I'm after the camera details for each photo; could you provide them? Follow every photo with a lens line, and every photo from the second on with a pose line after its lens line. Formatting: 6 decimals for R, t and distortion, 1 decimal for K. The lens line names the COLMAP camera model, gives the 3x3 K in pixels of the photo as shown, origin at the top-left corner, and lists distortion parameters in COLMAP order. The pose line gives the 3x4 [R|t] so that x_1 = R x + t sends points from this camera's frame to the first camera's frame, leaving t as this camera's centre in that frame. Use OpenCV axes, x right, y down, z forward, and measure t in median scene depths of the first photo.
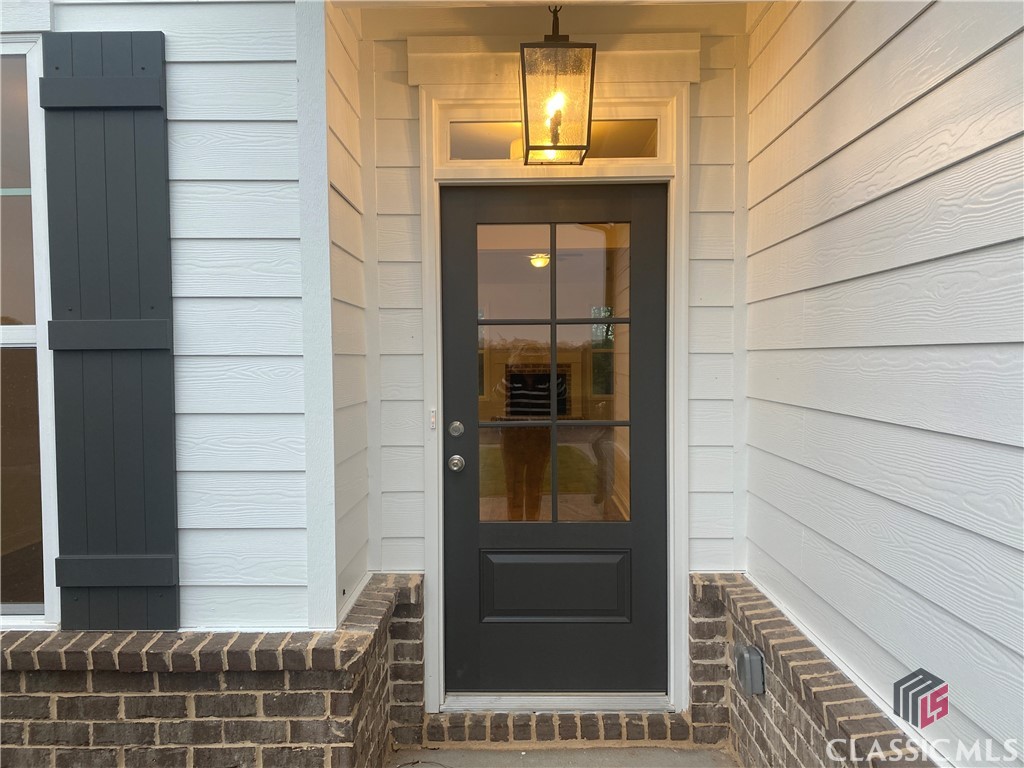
lens RADIAL K [[756.9, 0, 510.8], [0, 756.9, 403.9], [0, 0, 1]] dist [0.038003, -0.007250]
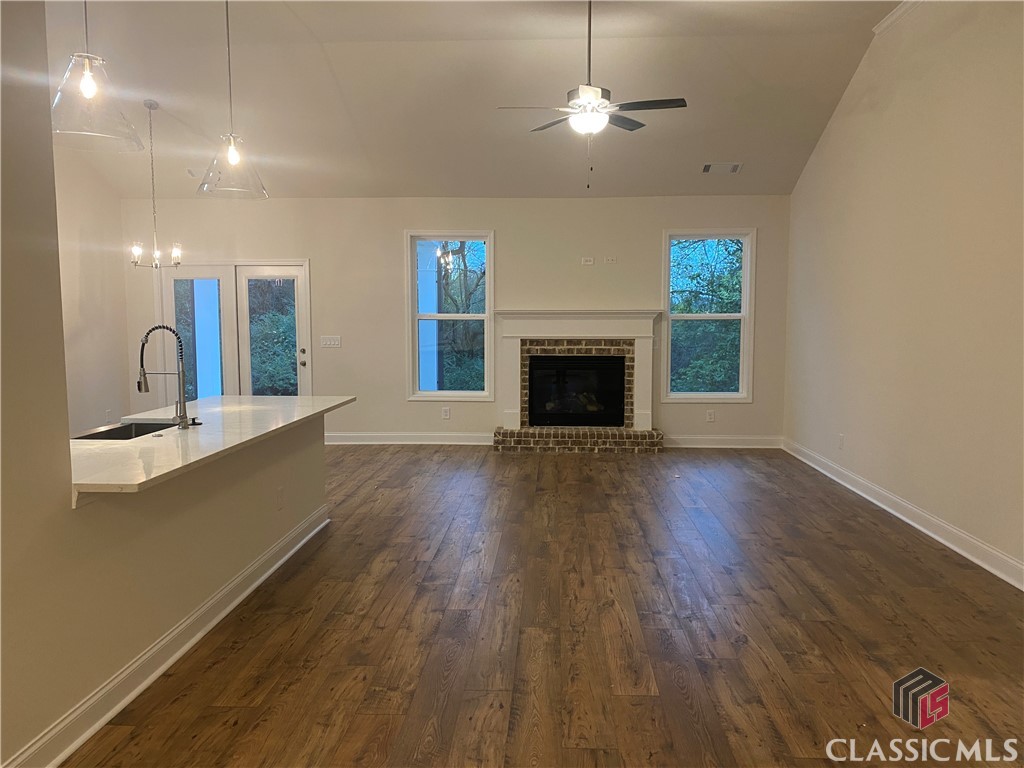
lens RADIAL K [[756.9, 0, 510.8], [0, 756.9, 403.9], [0, 0, 1]] dist [0.038003, -0.007250]
pose [[0.999010, 0.007711, -0.043820, 0.010935], [-0.005473, 0.998685, 0.050968, -0.032219], [0.044156, -0.050678, 0.997738, 0.415613]]
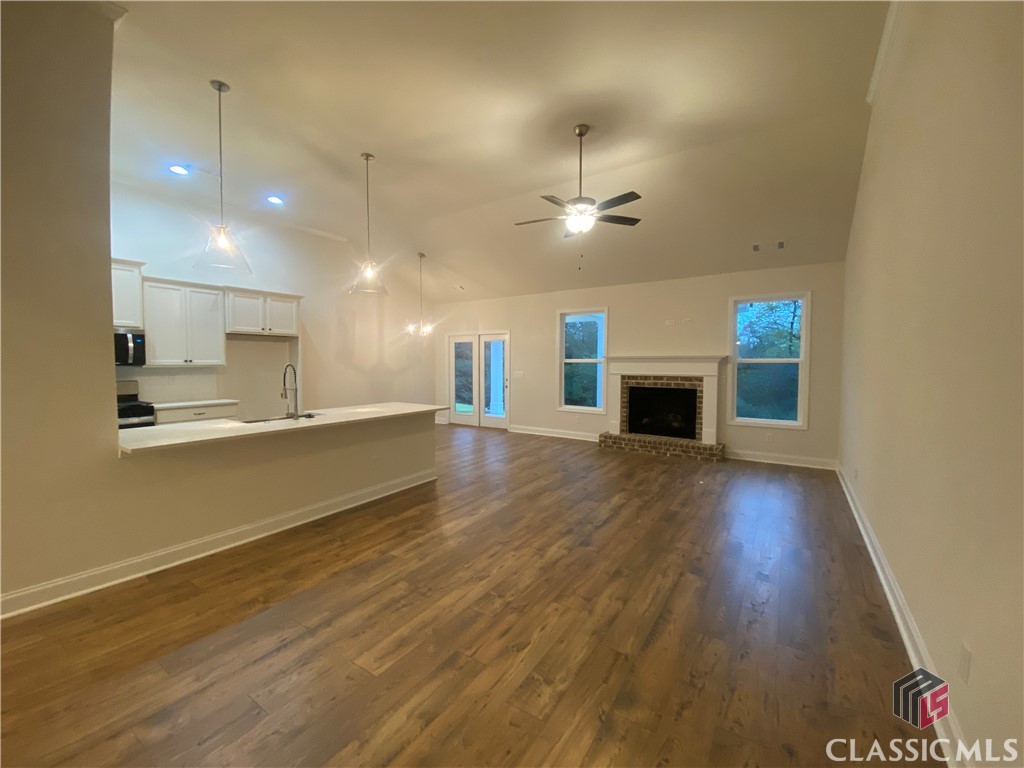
lens RADIAL K [[403.8, 0, 512.0], [0, 403.8, 384.0], [0, 0, 1]] dist [0.039580, -0.032056]
pose [[0.838782, 0.033987, -0.543405, 0.143313], [-0.039864, 0.999205, 0.000962, -0.037494], [0.543005, 0.020855, 0.839470, 0.529740]]
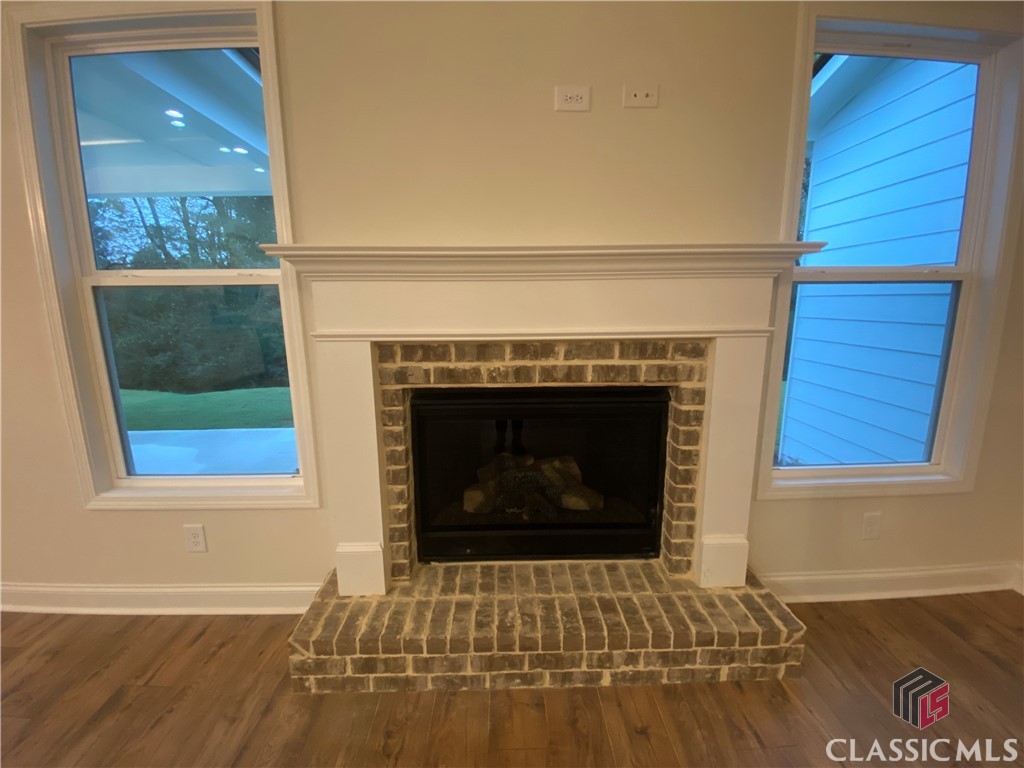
lens RADIAL K [[432.0, 0, 512.0], [0, 432.0, 384.0], [0, 0, 1]] dist [0.046736, 0.000025]
pose [[0.999430, -0.009914, 0.032265, 0.024205], [0.005567, 0.991218, 0.132122, -0.056094], [-0.033291, -0.131867, 0.990708, 0.886012]]
